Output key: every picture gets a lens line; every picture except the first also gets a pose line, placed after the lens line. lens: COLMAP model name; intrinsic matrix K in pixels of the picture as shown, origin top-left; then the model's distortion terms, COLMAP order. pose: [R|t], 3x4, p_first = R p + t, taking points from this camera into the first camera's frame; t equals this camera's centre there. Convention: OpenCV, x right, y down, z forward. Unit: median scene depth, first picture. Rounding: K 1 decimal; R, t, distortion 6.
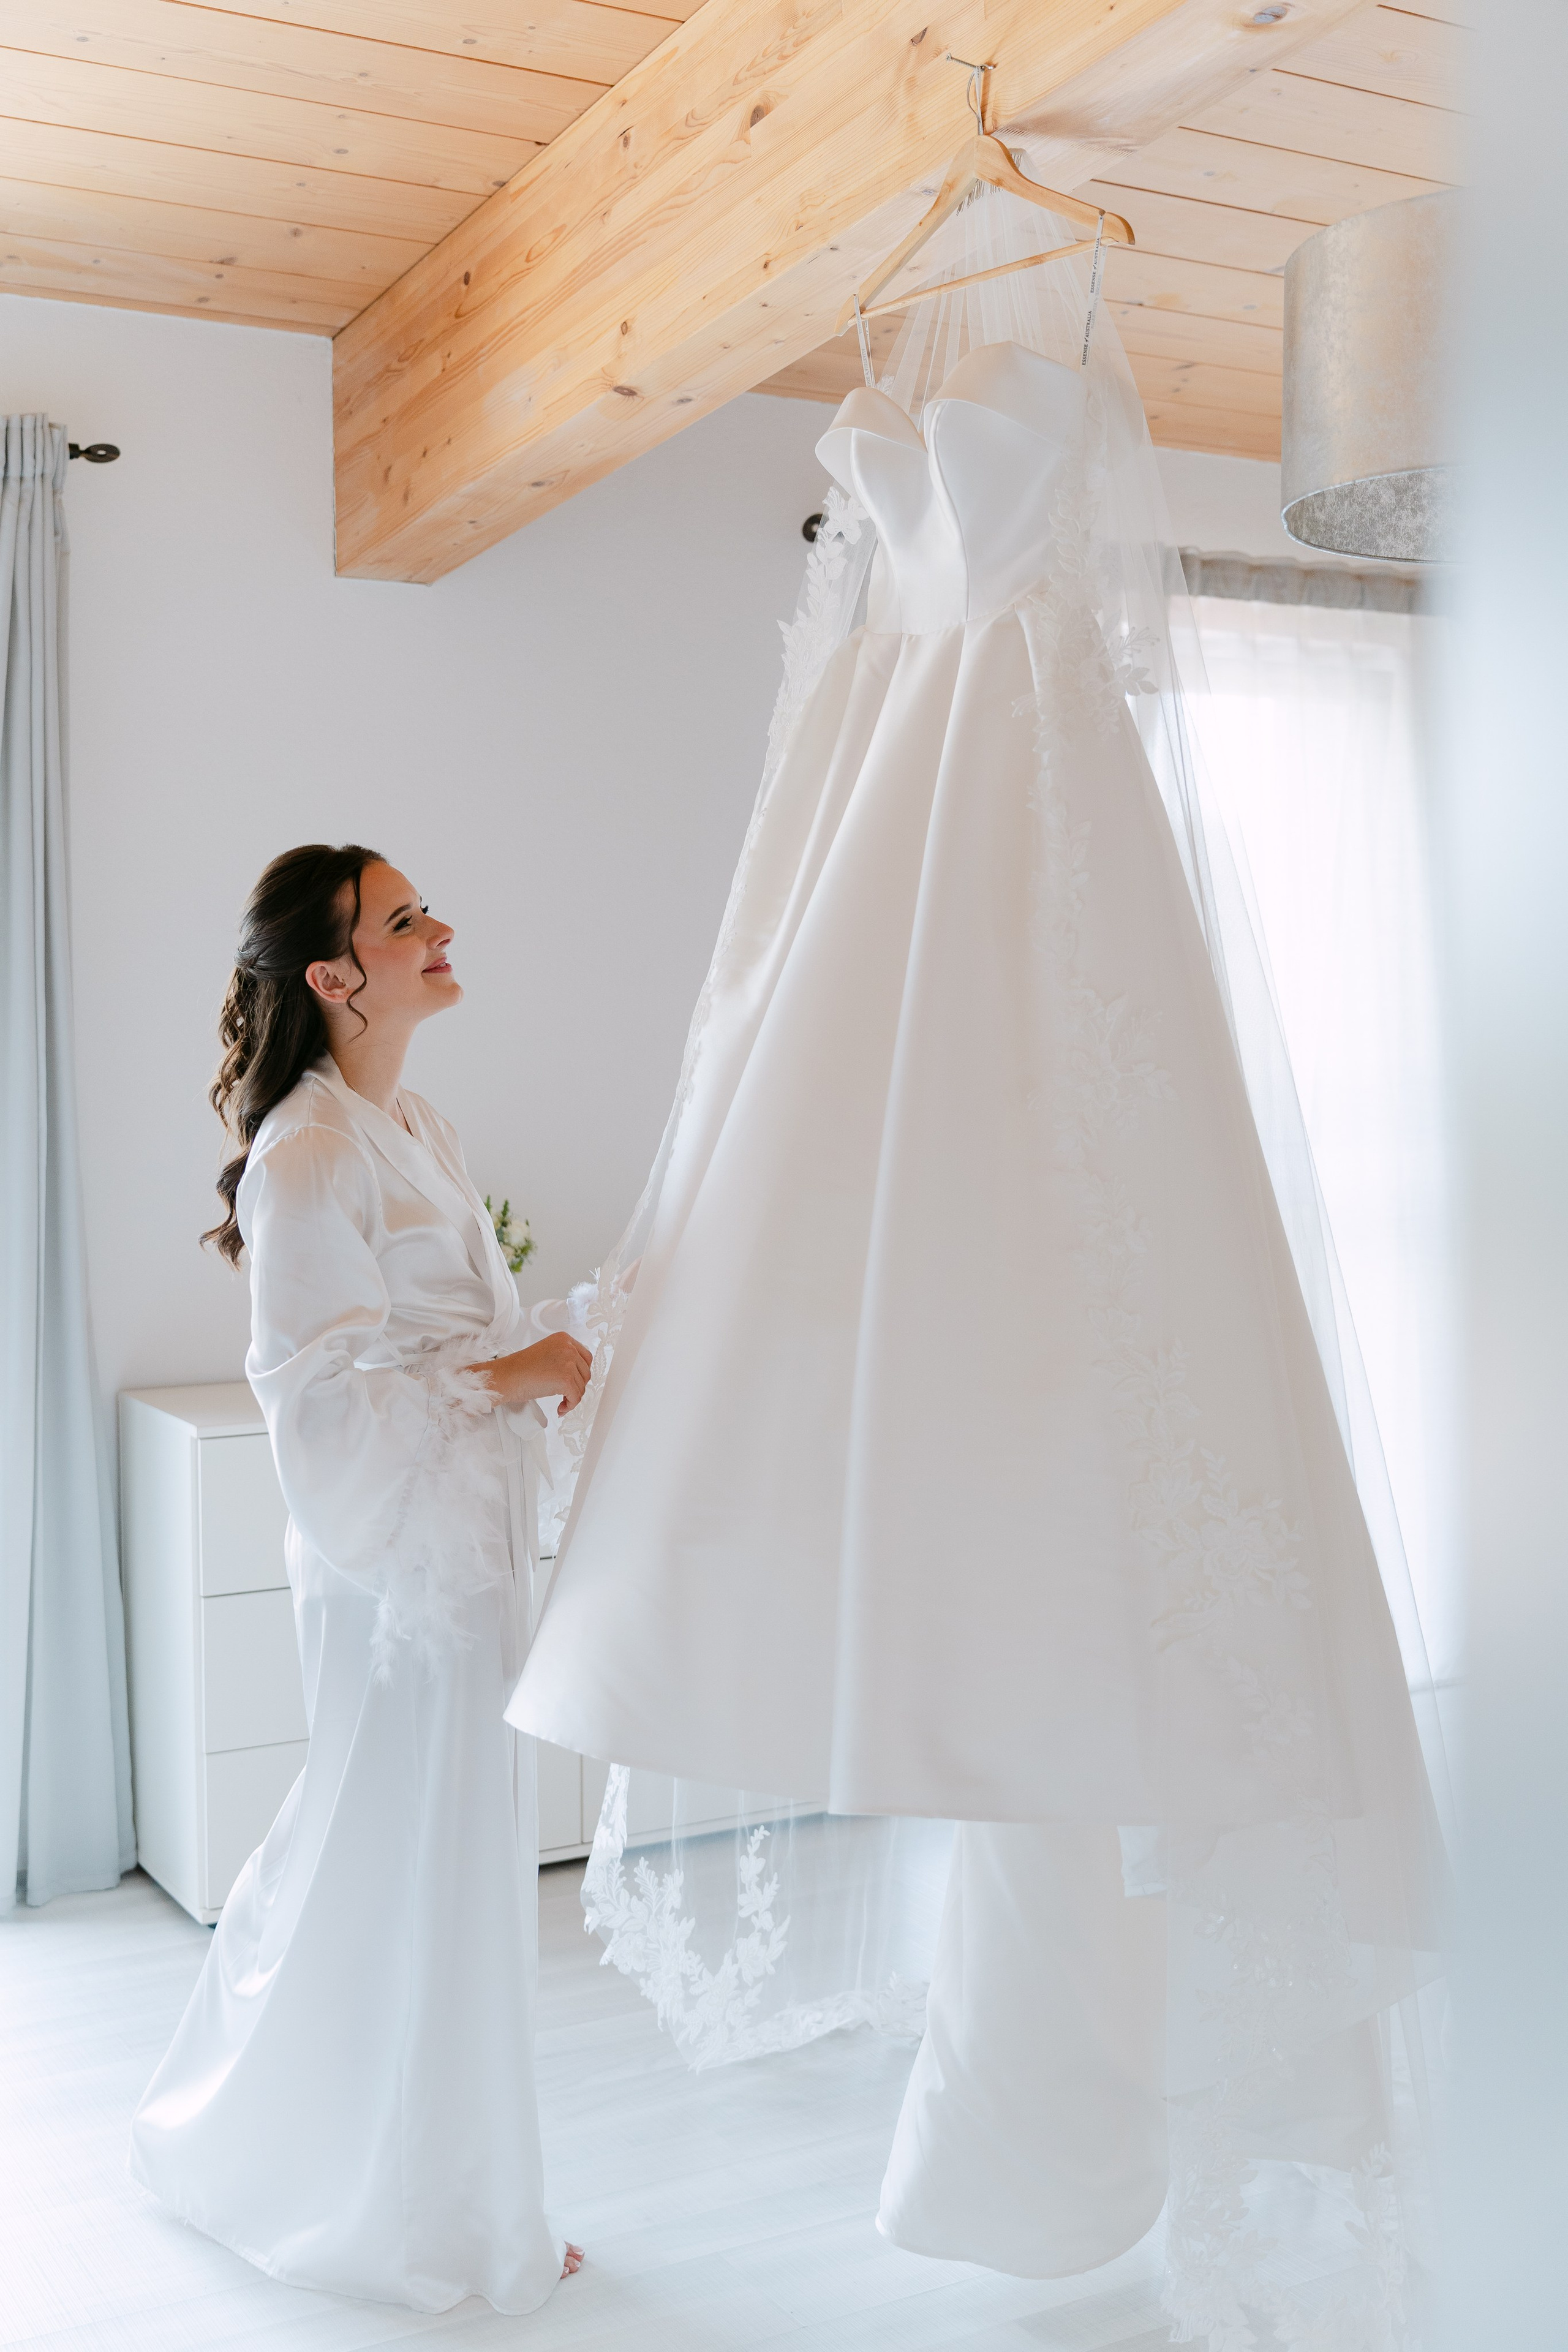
lens RADIAL K [[2546.4, 0, 784.0], [0, 2546.4, 1176.0], [0, 0, 1]] dist [-0.010823, -0.011436]
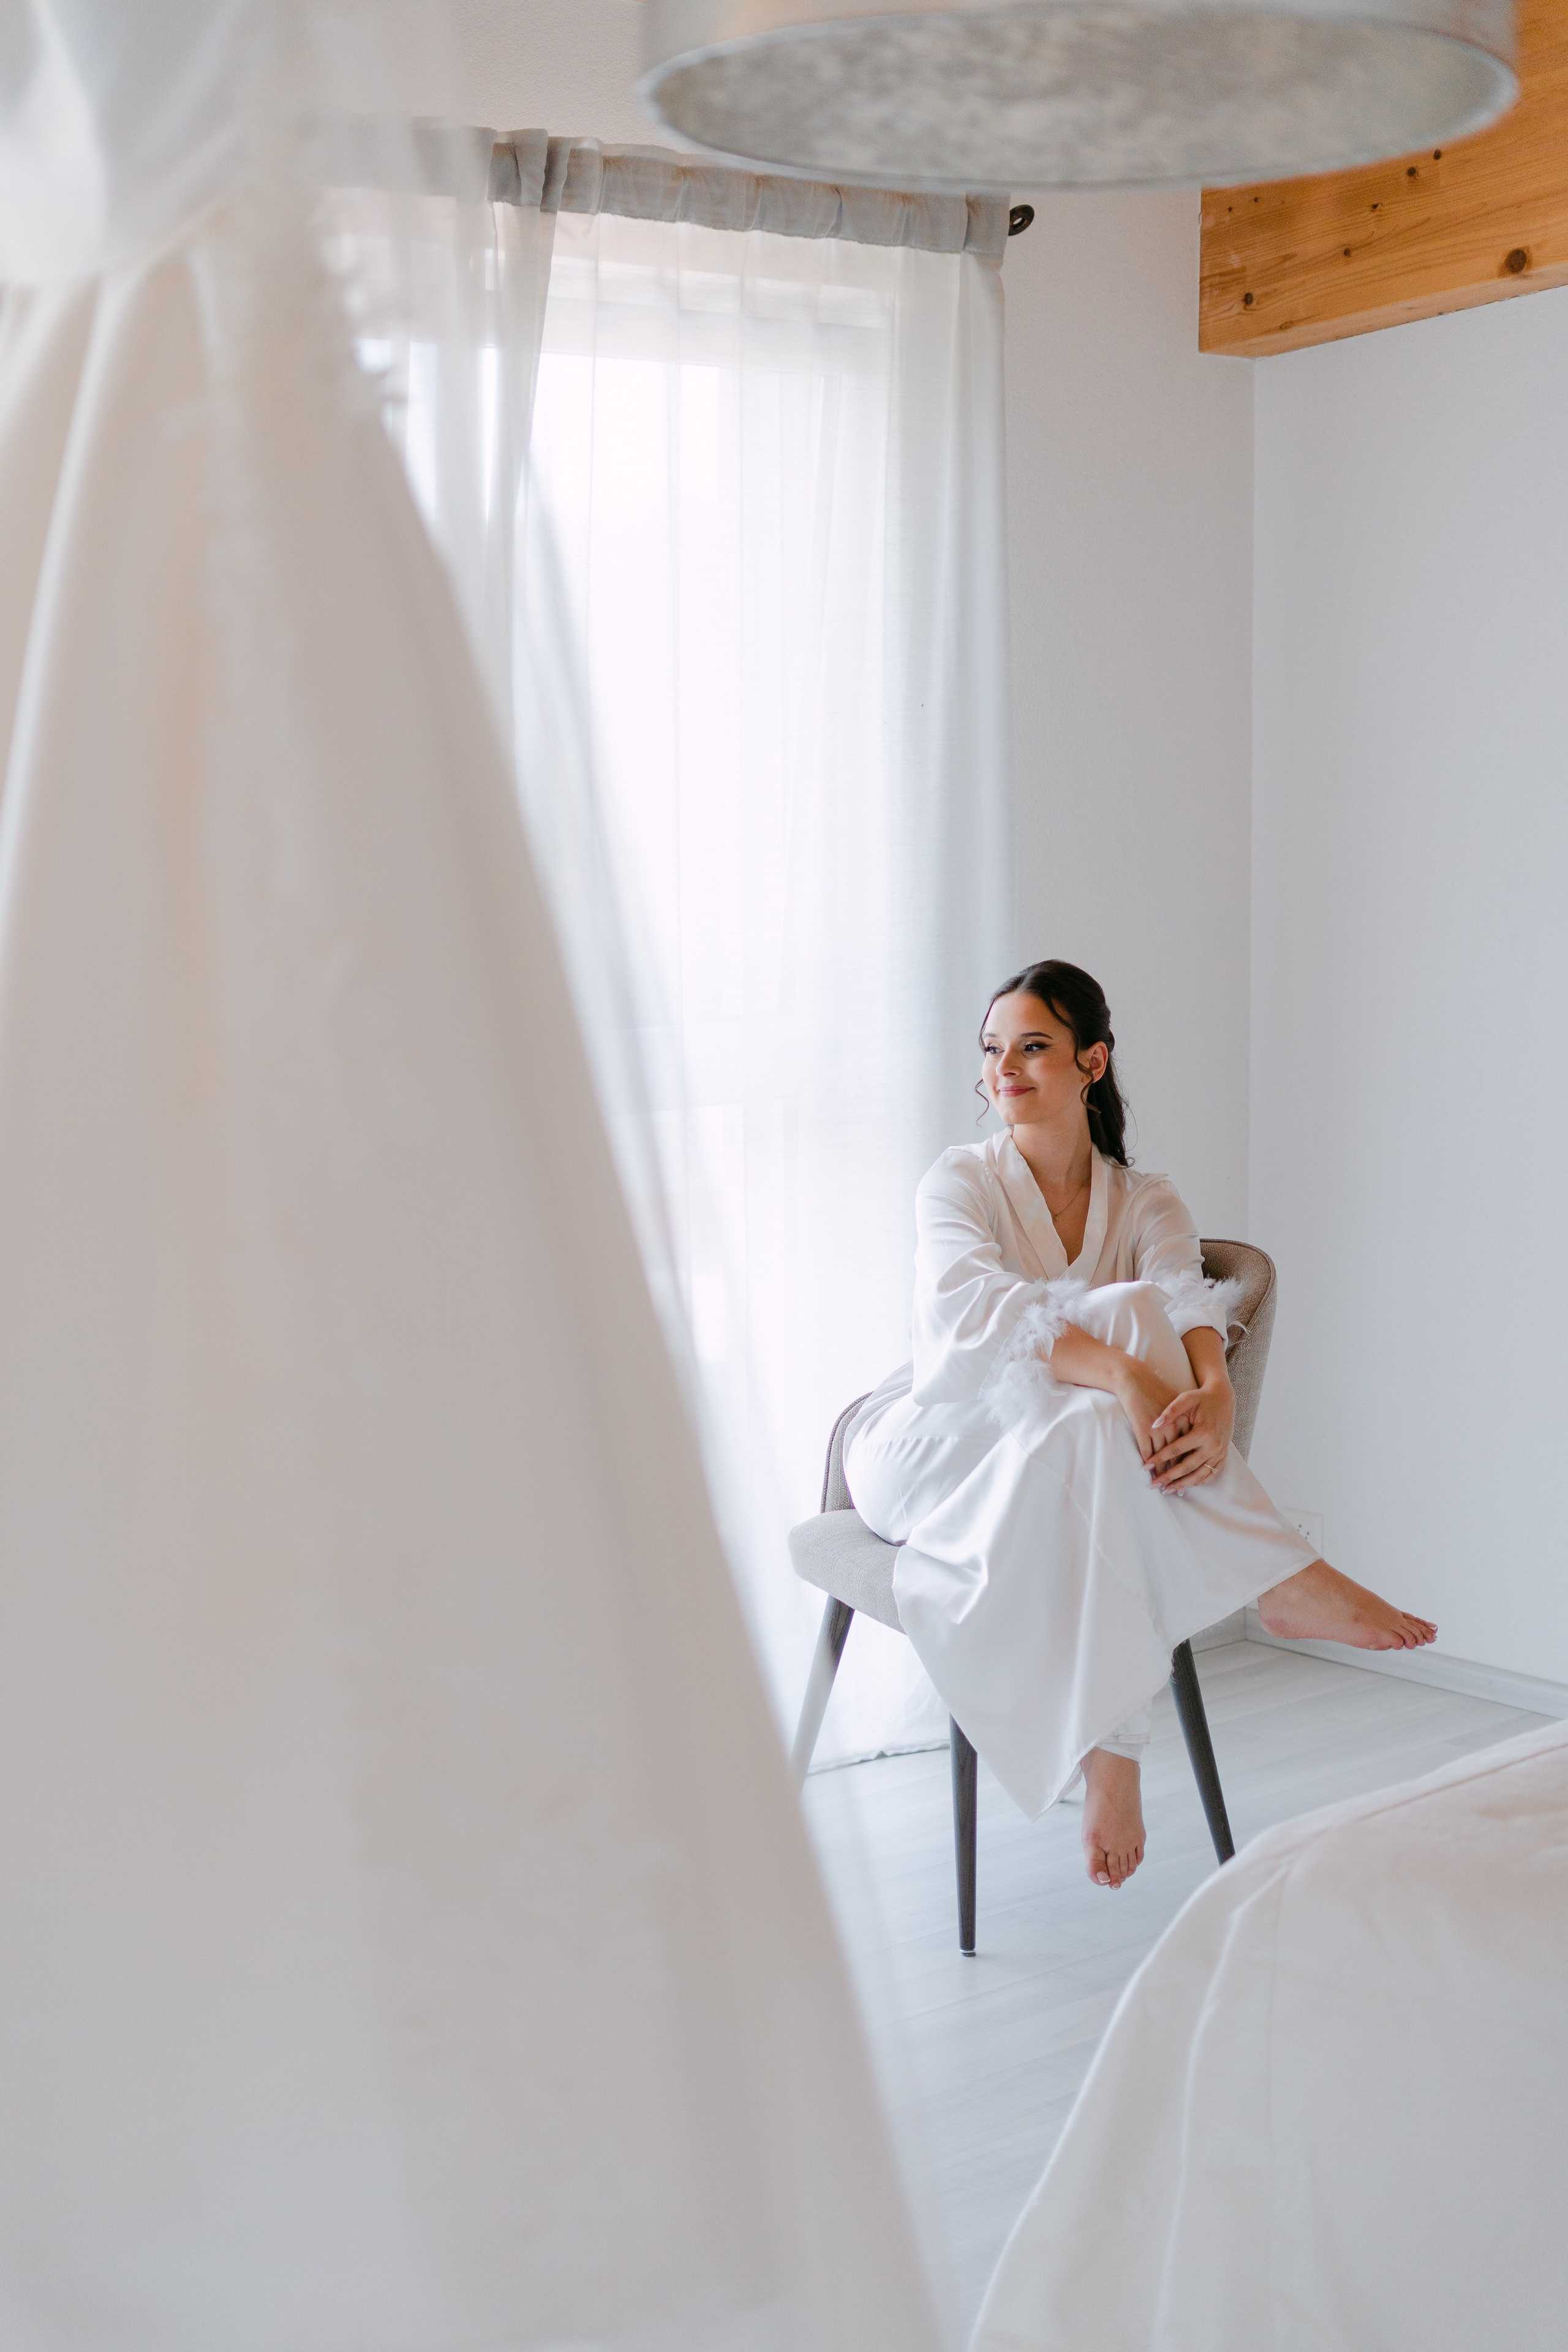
lens RADIAL K [[3339.3, 0, 784.0], [0, 3339.3, 1176.0], [0, 0, 1]] dist [0.006870, 0.046826]
pose [[0.981242, -0.028748, 0.190622, 0.037141], [0.016972, 0.997861, 0.063126, -0.030076], [-0.192029, -0.058706, 0.979632, 0.114262]]
